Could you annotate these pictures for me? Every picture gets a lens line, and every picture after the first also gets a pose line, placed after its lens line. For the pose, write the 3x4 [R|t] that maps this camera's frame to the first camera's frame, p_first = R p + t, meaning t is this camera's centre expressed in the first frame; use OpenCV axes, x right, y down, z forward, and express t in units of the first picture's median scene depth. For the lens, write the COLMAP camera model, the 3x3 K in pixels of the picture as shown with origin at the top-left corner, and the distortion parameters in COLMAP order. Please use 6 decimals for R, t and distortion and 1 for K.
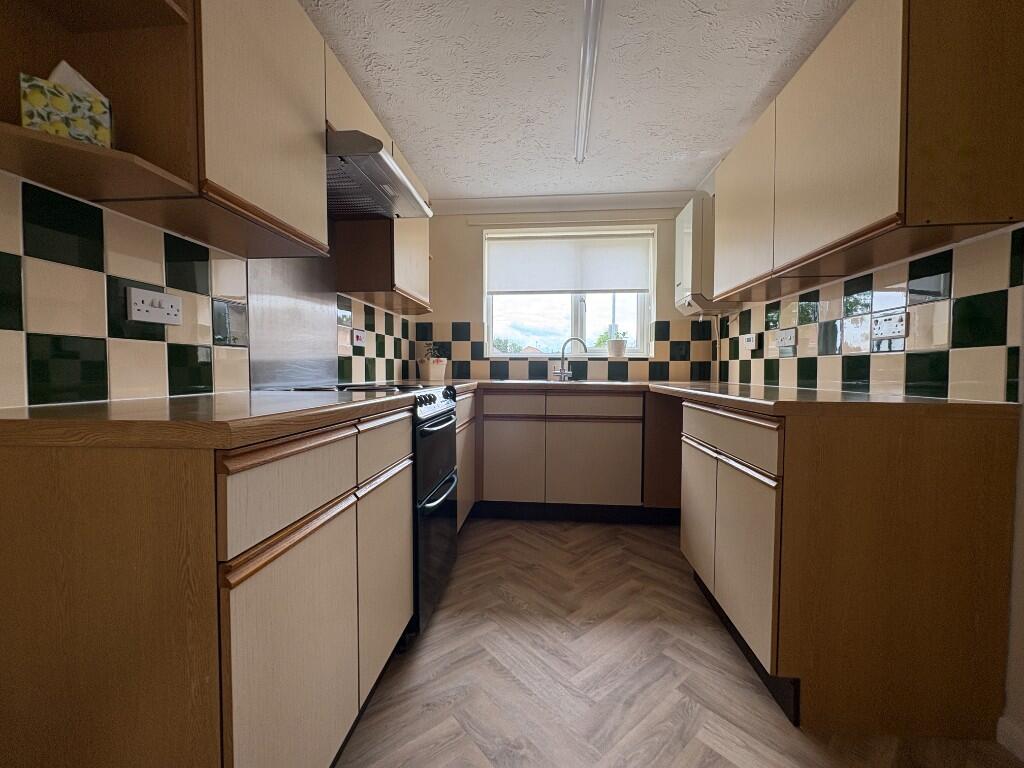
lens RADIAL K [[405.2, 0, 512.0], [0, 405.2, 384.0], [0, 0, 1]] dist [0.000140, 0.000064]
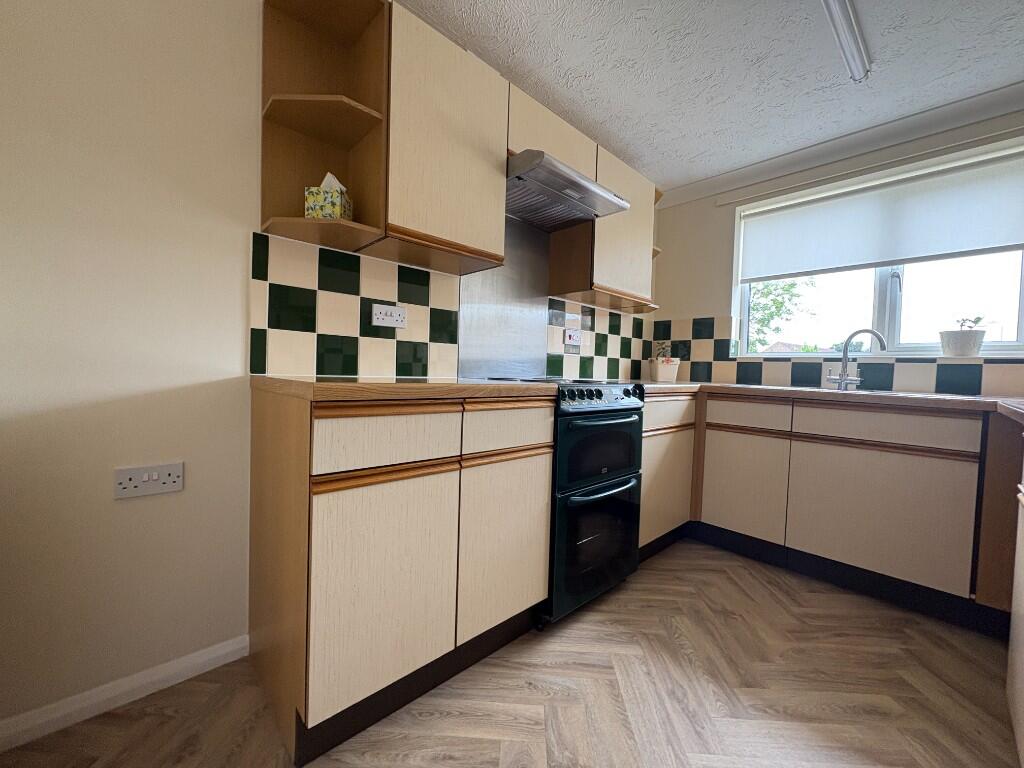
lens RADIAL K [[405.2, 0, 512.0], [0, 405.2, 384.0], [0, 0, 1]] dist [0.000140, 0.000064]
pose [[0.750217, 0.044298, -0.659706, 0.249899], [-0.053669, 0.998541, 0.006017, 0.014467], [0.659010, 0.030892, 0.751500, 0.103186]]
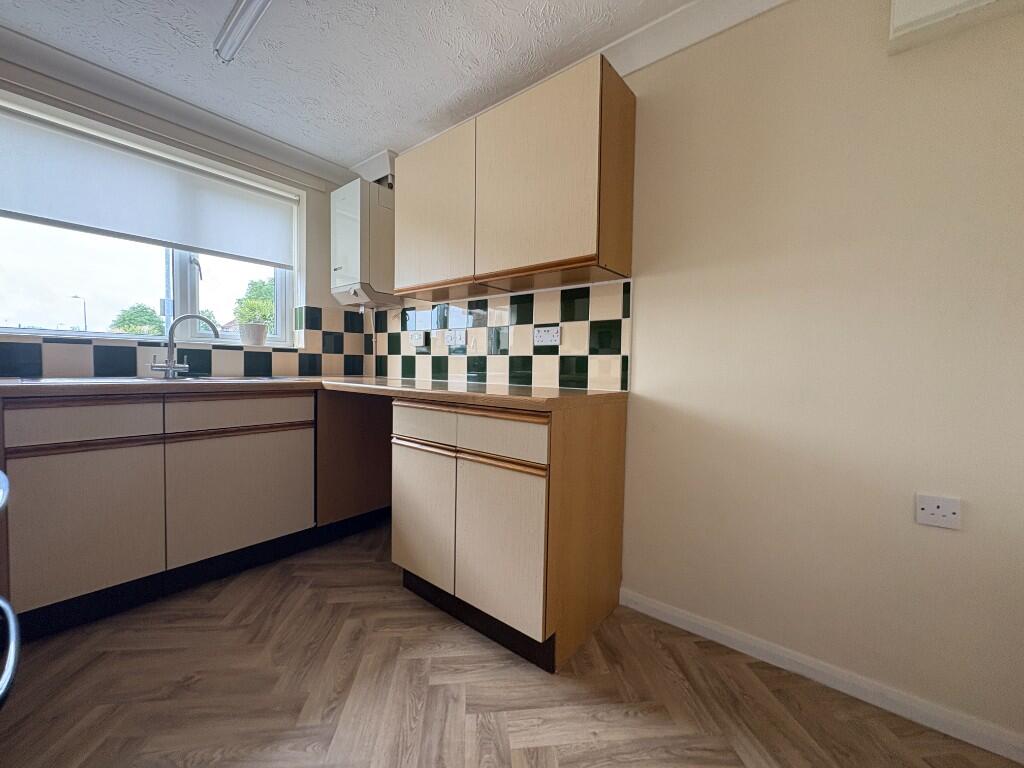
lens RADIAL K [[405.2, 0, 512.0], [0, 405.2, 384.0], [0, 0, 1]] dist [0.000140, 0.000064]
pose [[0.556305, -0.029632, 0.830450, -0.183589], [0.011246, 0.999541, 0.028133, -0.016602], [-0.830902, -0.006311, 0.556383, 0.261627]]
